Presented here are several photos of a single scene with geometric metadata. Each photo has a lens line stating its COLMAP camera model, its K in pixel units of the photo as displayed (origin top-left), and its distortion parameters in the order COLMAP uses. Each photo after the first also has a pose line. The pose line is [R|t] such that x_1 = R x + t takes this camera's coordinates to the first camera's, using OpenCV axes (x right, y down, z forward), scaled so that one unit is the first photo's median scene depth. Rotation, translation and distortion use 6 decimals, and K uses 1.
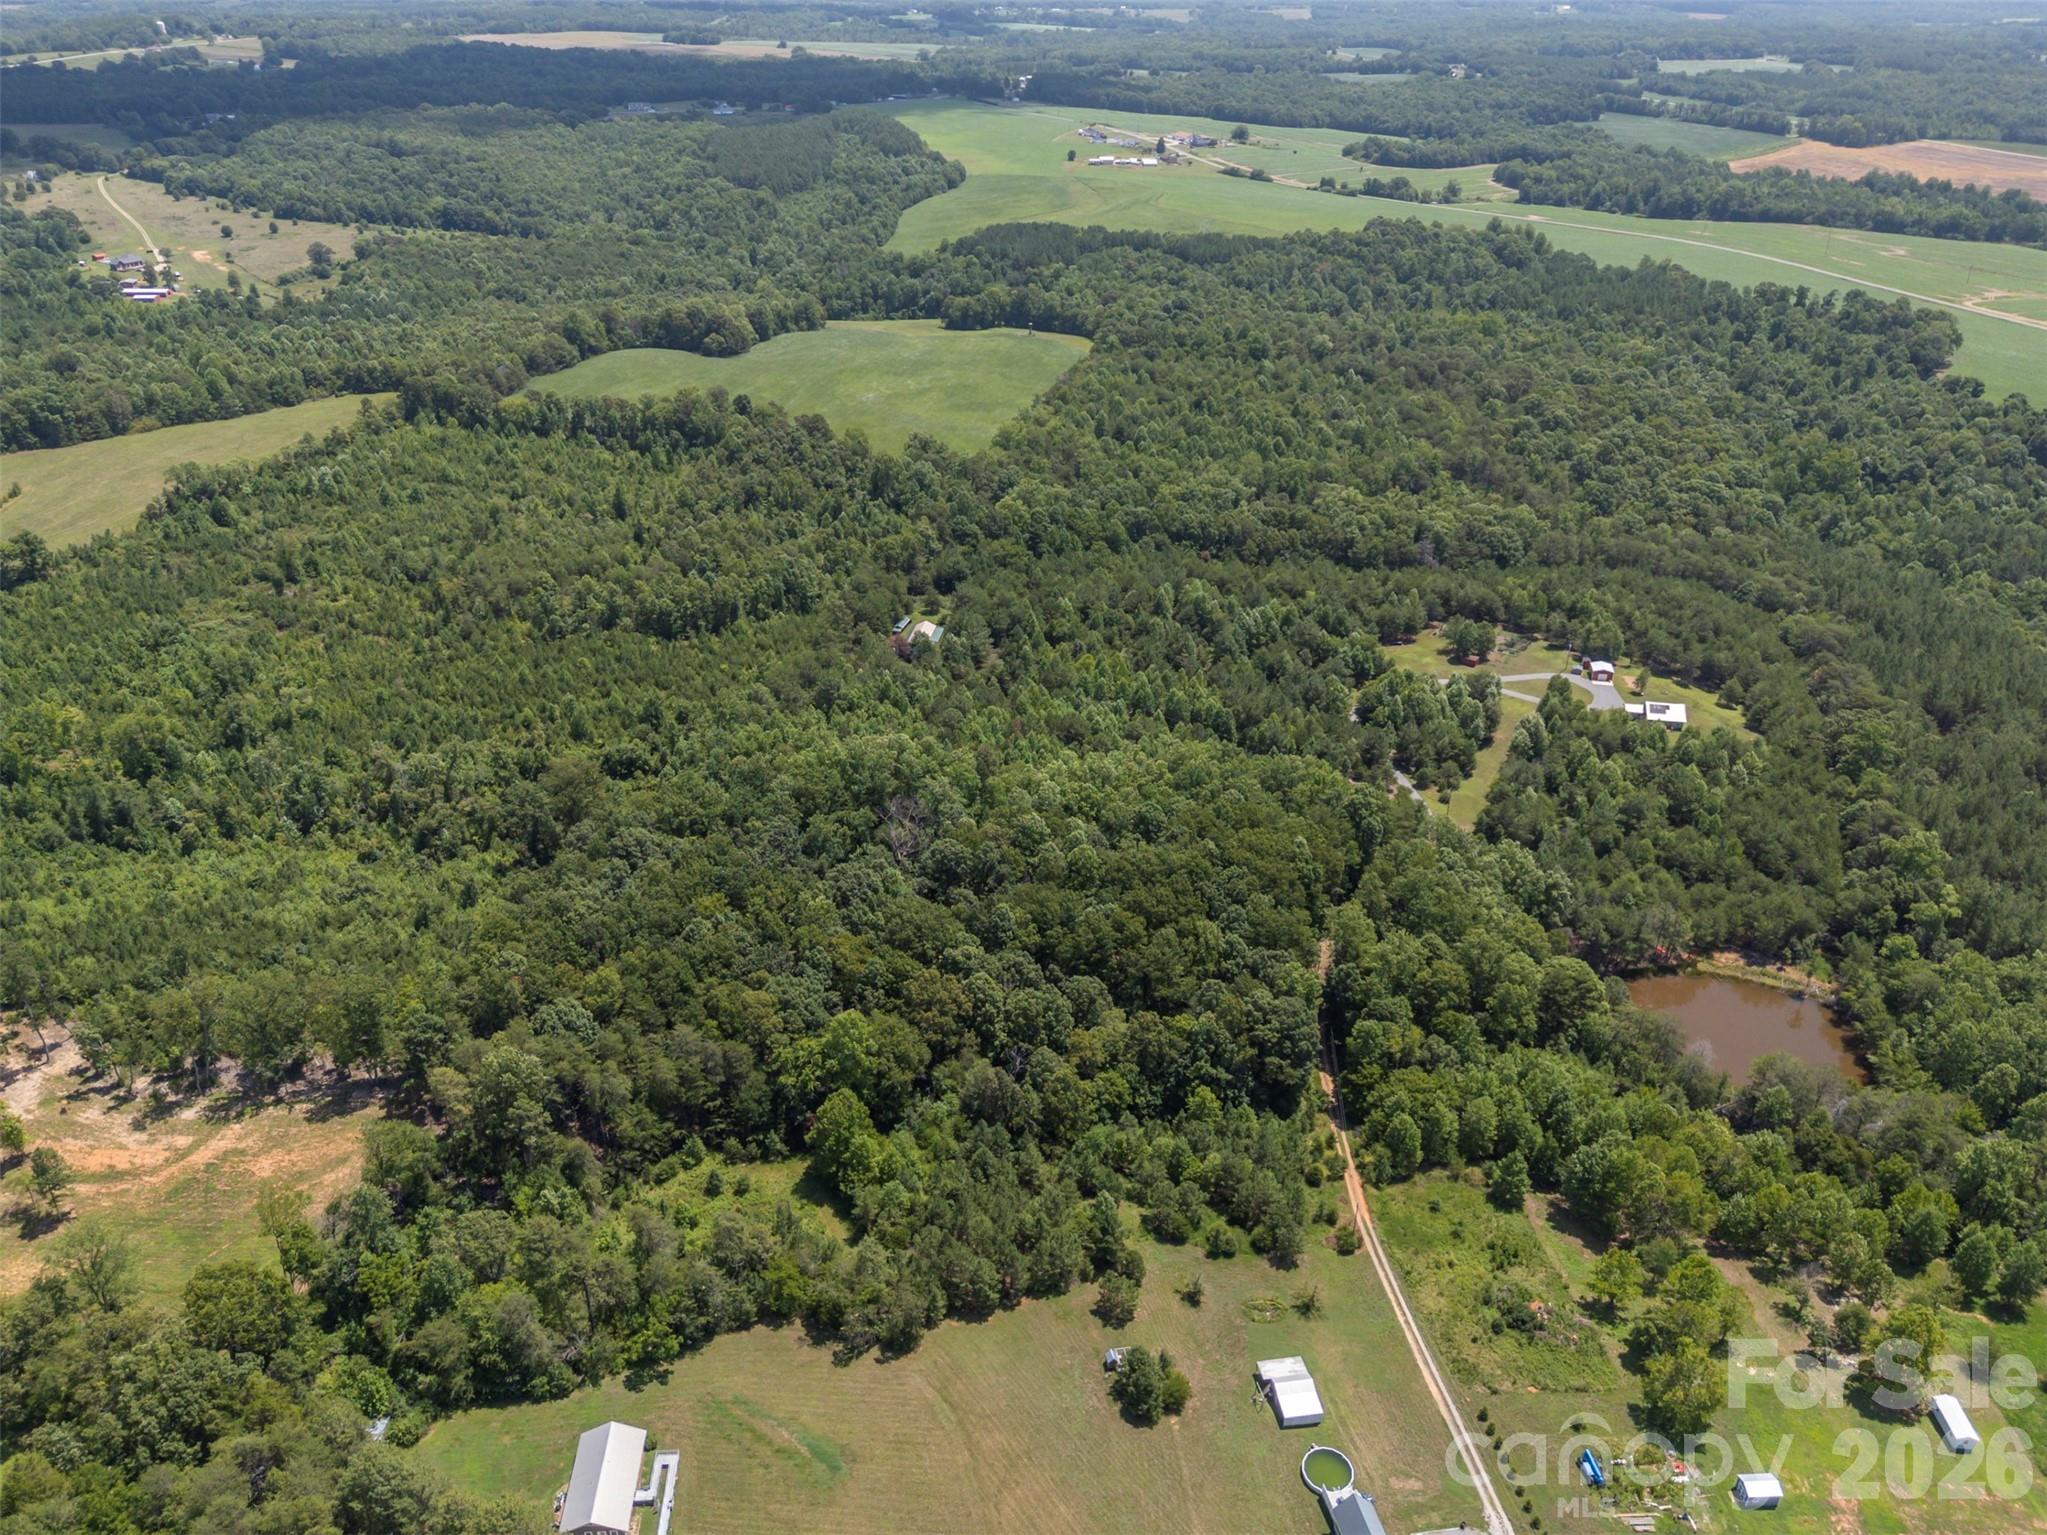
lens RADIAL K [[1511.2, 0, 1017.4], [0, 1511.2, 768.4], [0, 0, 1]] dist [0.074363, -0.065859]
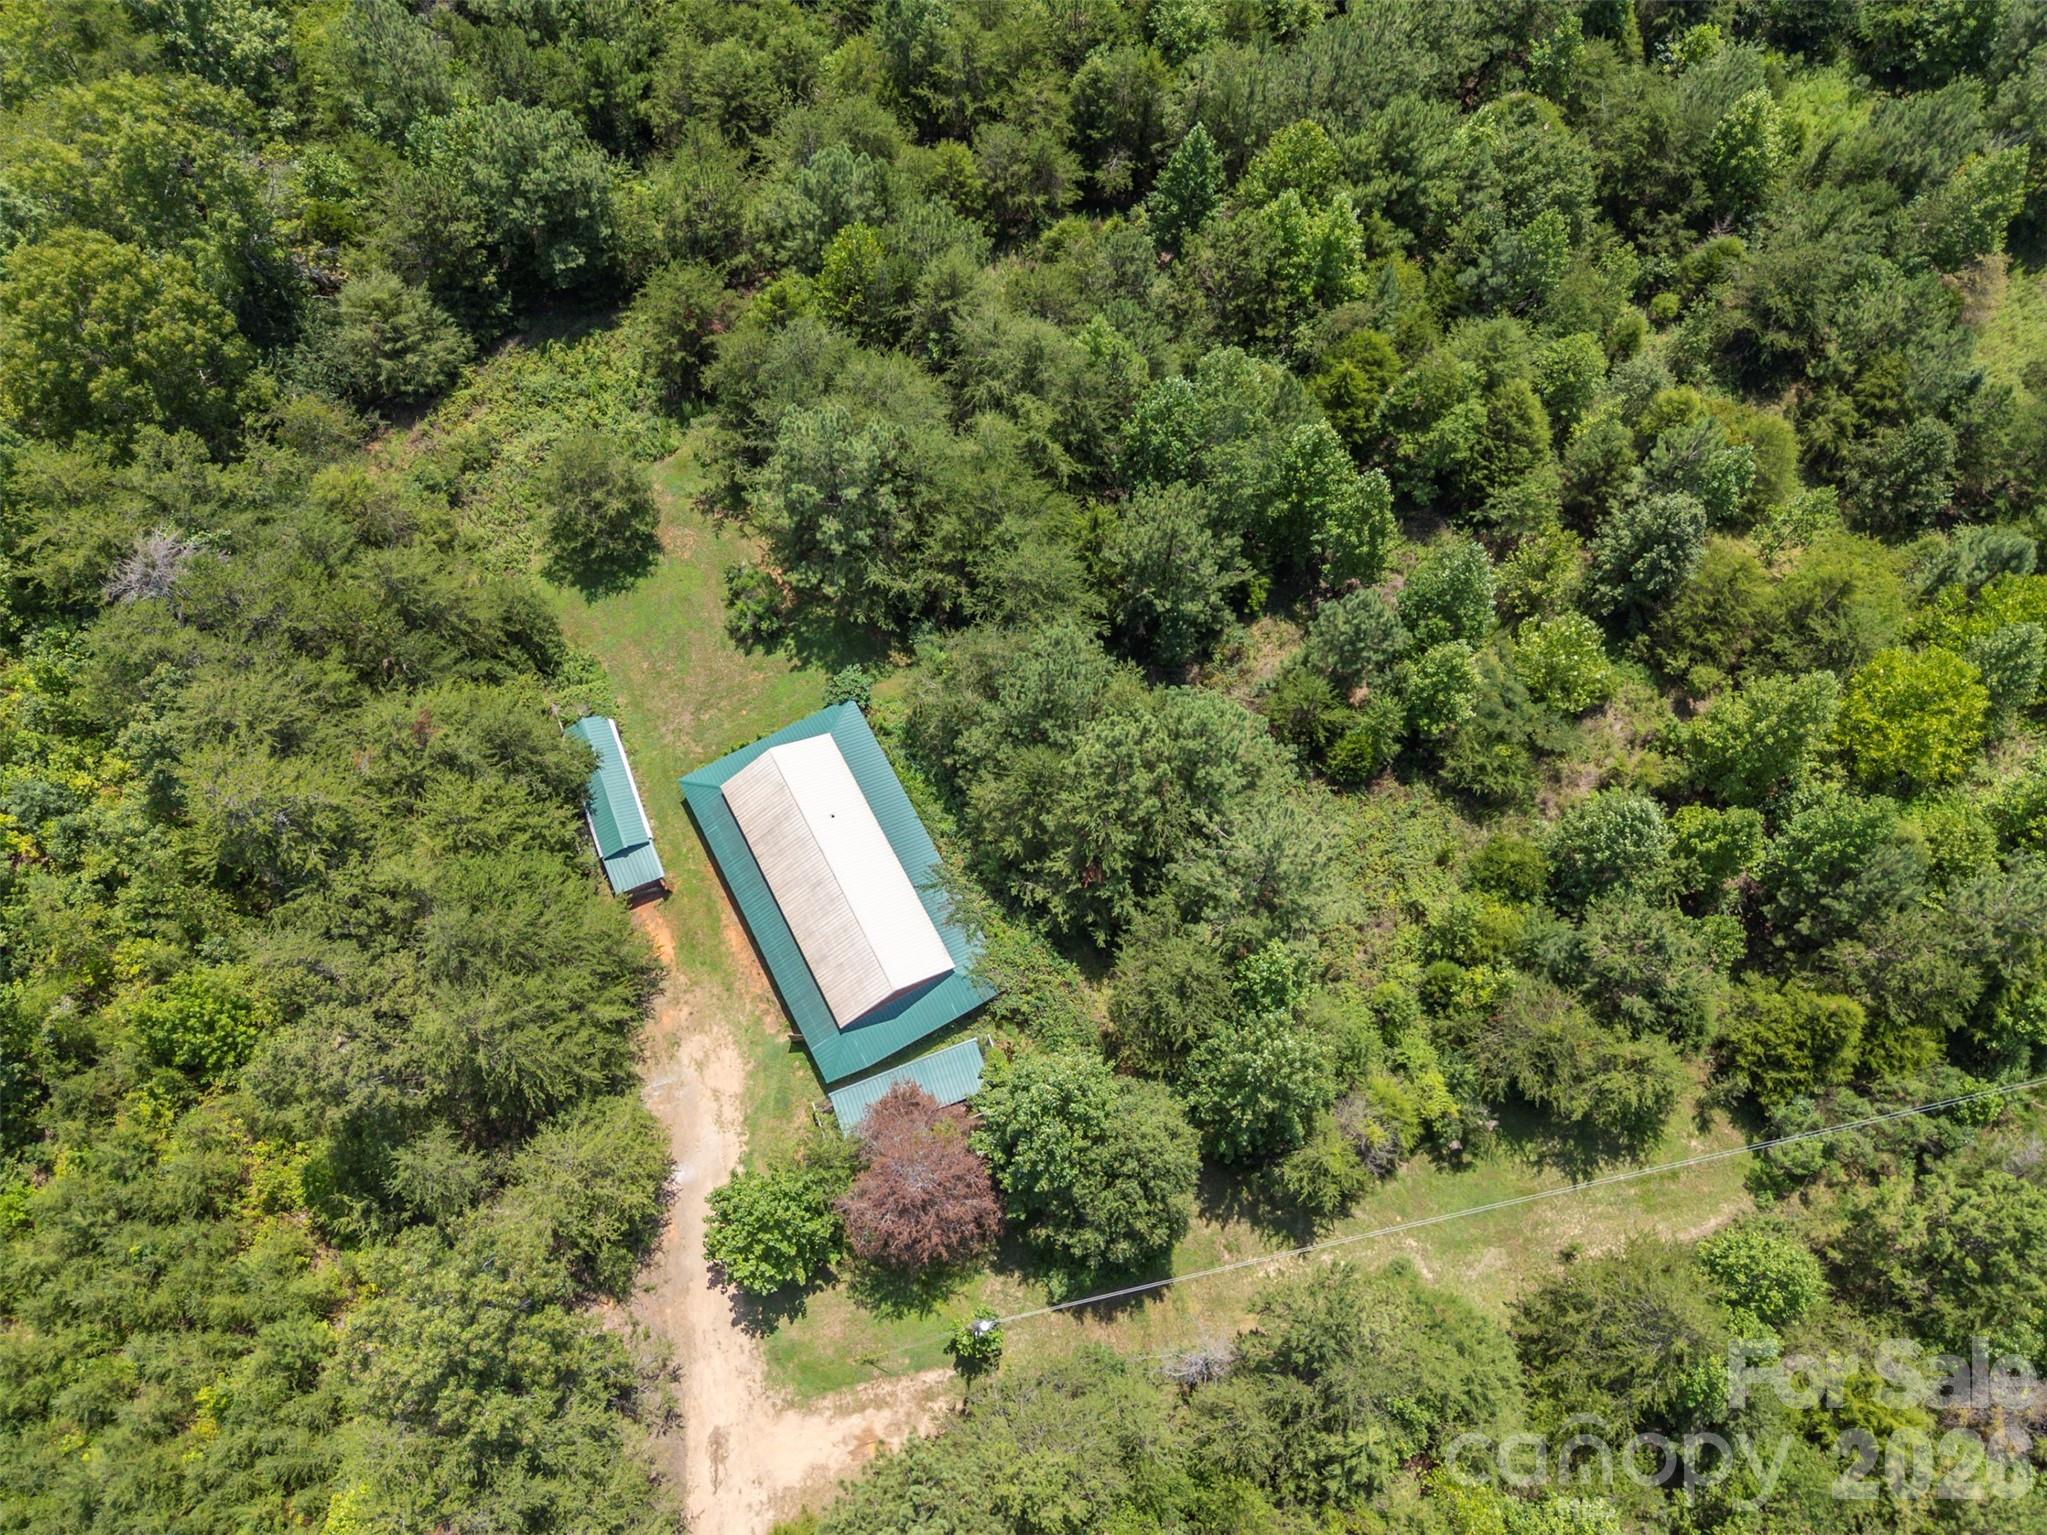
lens RADIAL K [[1505.3, 0, 1033.2], [0, 1505.3, 761.7], [0, 0, 1]] dist [0.053662, -0.044954]
pose [[0.794951, -0.564833, 0.221399, -0.070548], [0.287567, 0.672159, 0.682281, -0.190727], [-0.534189, -0.478713, 0.696761, 0.814437]]
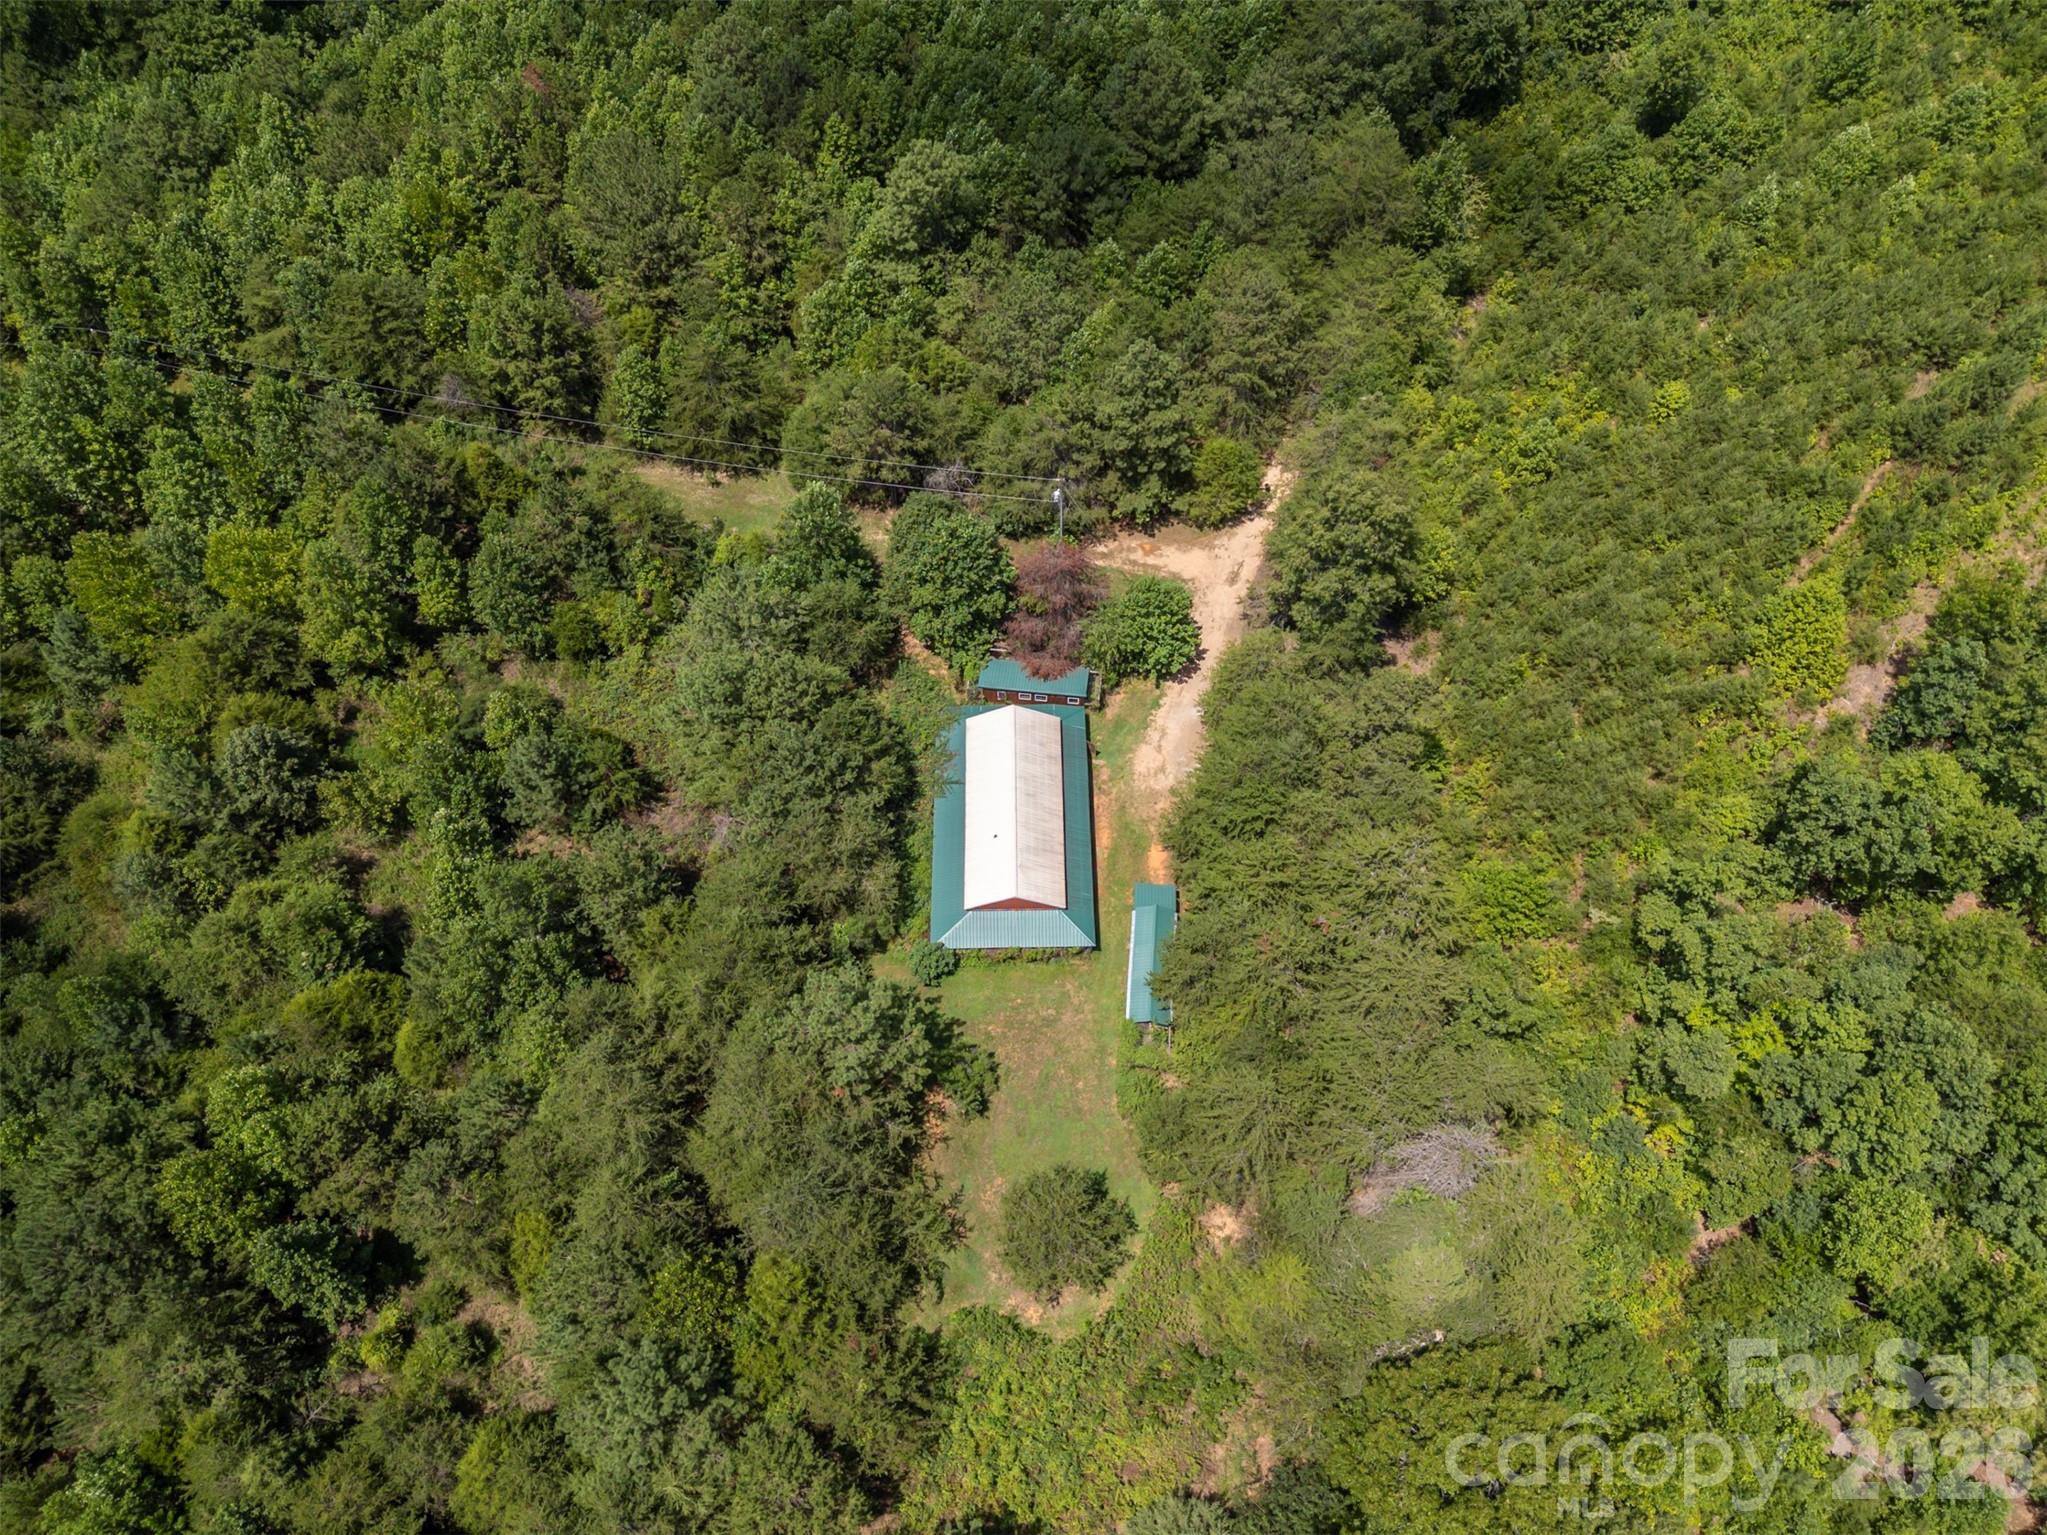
lens RADIAL K [[1511.2, 0, 1017.4], [0, 1511.2, 768.4], [0, 0, 1]] dist [0.074363, -0.065859]
pose [[-0.986465, 0.142736, -0.080707, -0.044394], [-0.071797, 0.066521, 0.995199, -0.281128], [0.147419, 0.987523, -0.055373, 0.932180]]
